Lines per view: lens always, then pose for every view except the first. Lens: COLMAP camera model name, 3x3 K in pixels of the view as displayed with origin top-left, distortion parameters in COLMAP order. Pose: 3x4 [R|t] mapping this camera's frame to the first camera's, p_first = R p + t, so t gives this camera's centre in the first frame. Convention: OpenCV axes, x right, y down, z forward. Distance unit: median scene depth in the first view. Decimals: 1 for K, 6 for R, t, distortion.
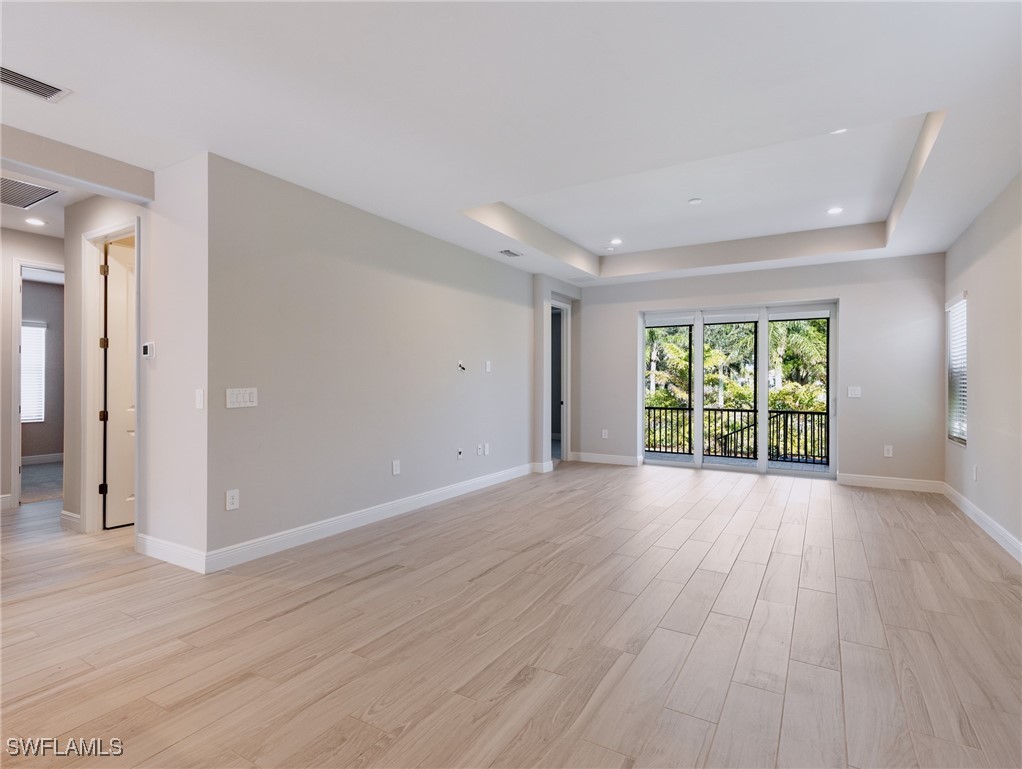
lens RADIAL K [[520.3, 0, 513.5], [0, 520.3, 381.9], [0, 0, 1]] dist [0.009444, -0.002629]
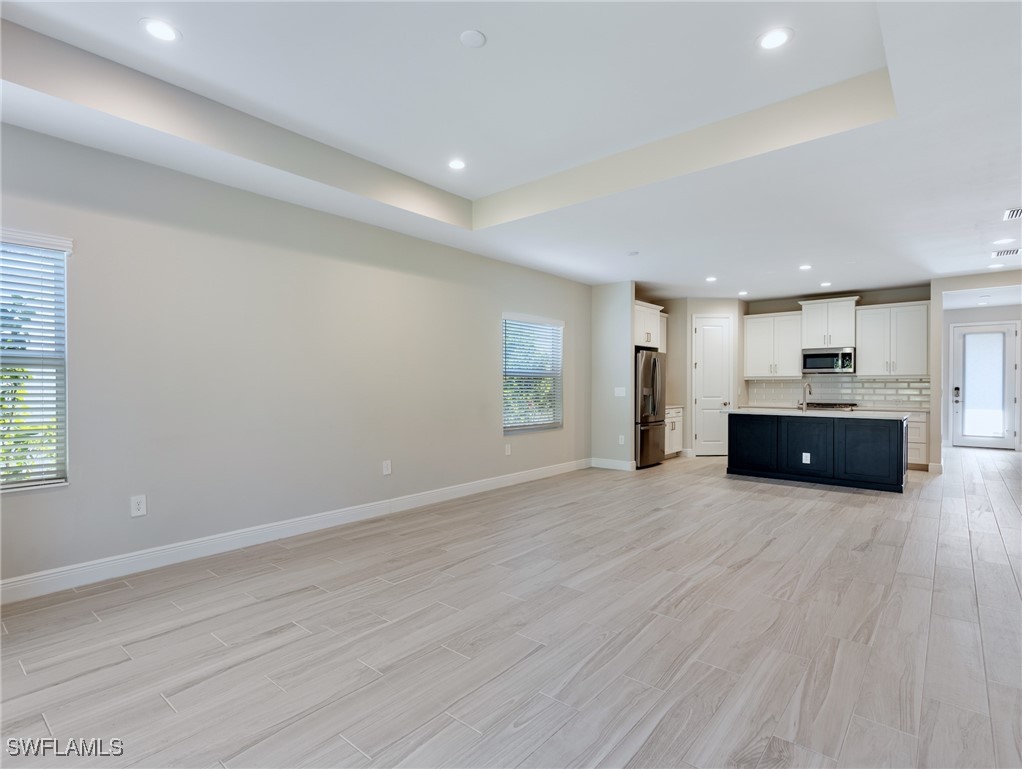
lens RADIAL K [[520.3, 0, 514.3], [0, 520.3, 383.2], [0, 0, 1]] dist [0.009444, -0.002629]
pose [[-0.986566, -0.001846, 0.163352, 0.167596], [-0.002491, 0.999990, -0.003738, 0.001290], [-0.163344, -0.004095, -0.986561, 1.155333]]
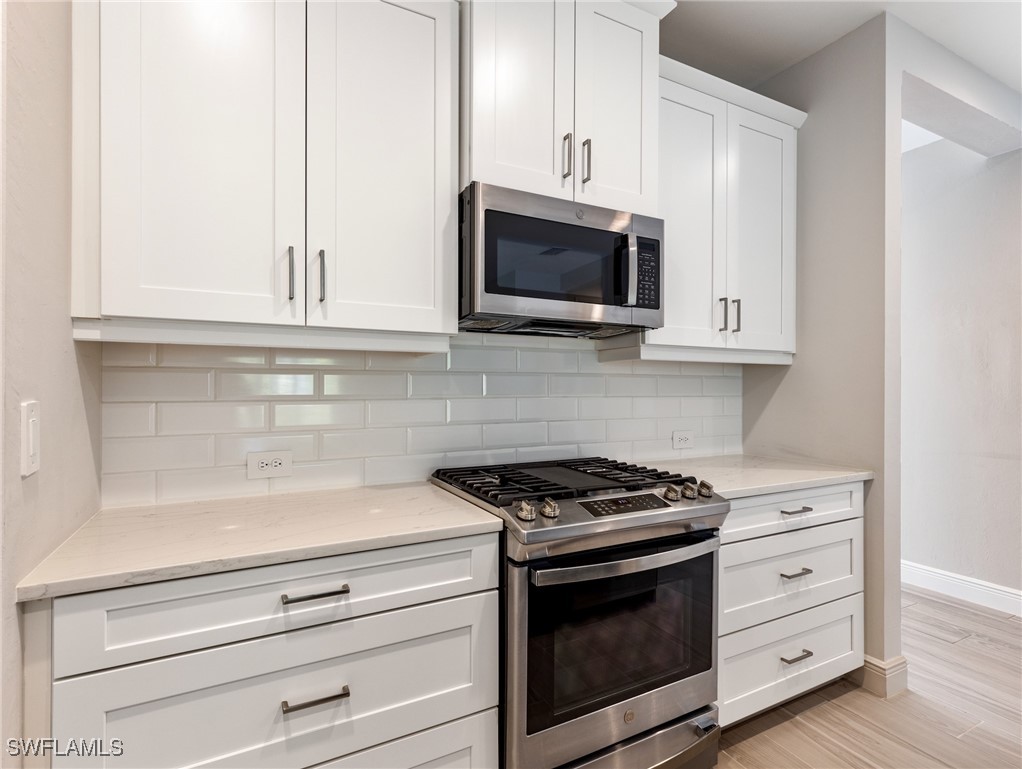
lens RADIAL K [[520.3, 0, 519.9], [0, 520.3, 384.5], [0, 0, 1]] dist [0.009444, -0.002629]
pose [[-0.513080, -0.007137, -0.858311, -0.136088], [-0.004491, 0.999974, -0.005630, 0.000718], [0.858329, 0.000966, -0.513099, -0.093343]]
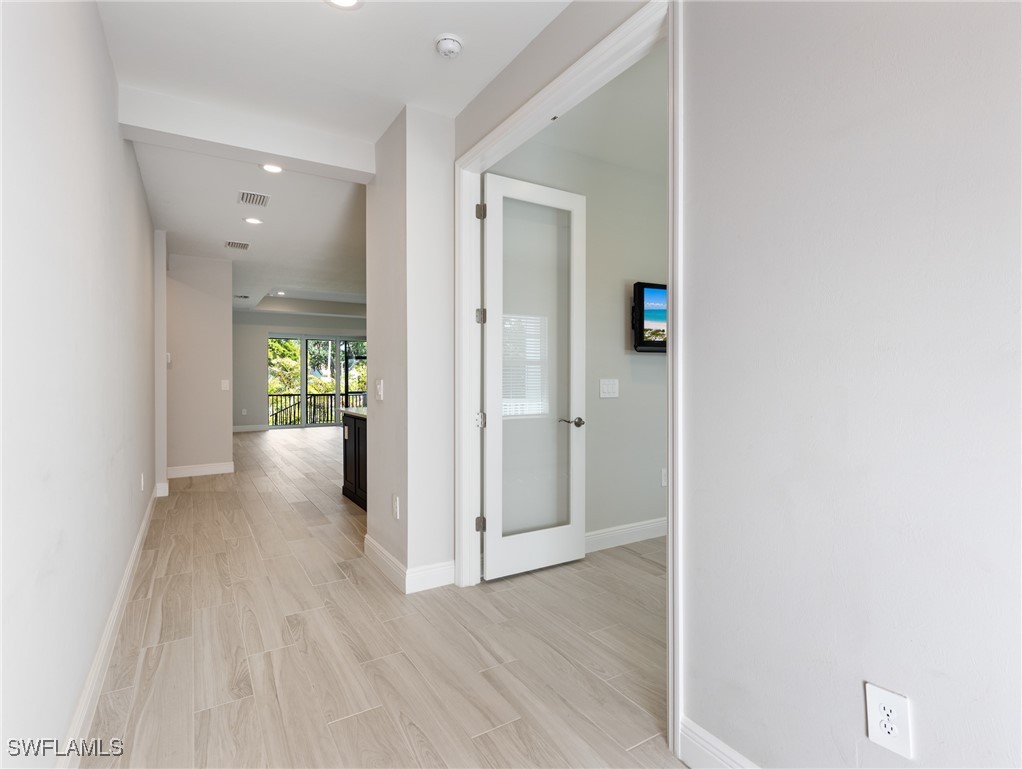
lens RADIAL K [[520.3, 0, 511.1], [0, 520.3, 378.8], [0, 0, 1]] dist [0.009444, -0.002629]
pose [[0.467120, -0.002561, 0.884190, -0.934284], [-0.001680, 0.999991, 0.003784, -0.000378], [-0.884192, -0.003253, 0.467112, -0.440210]]
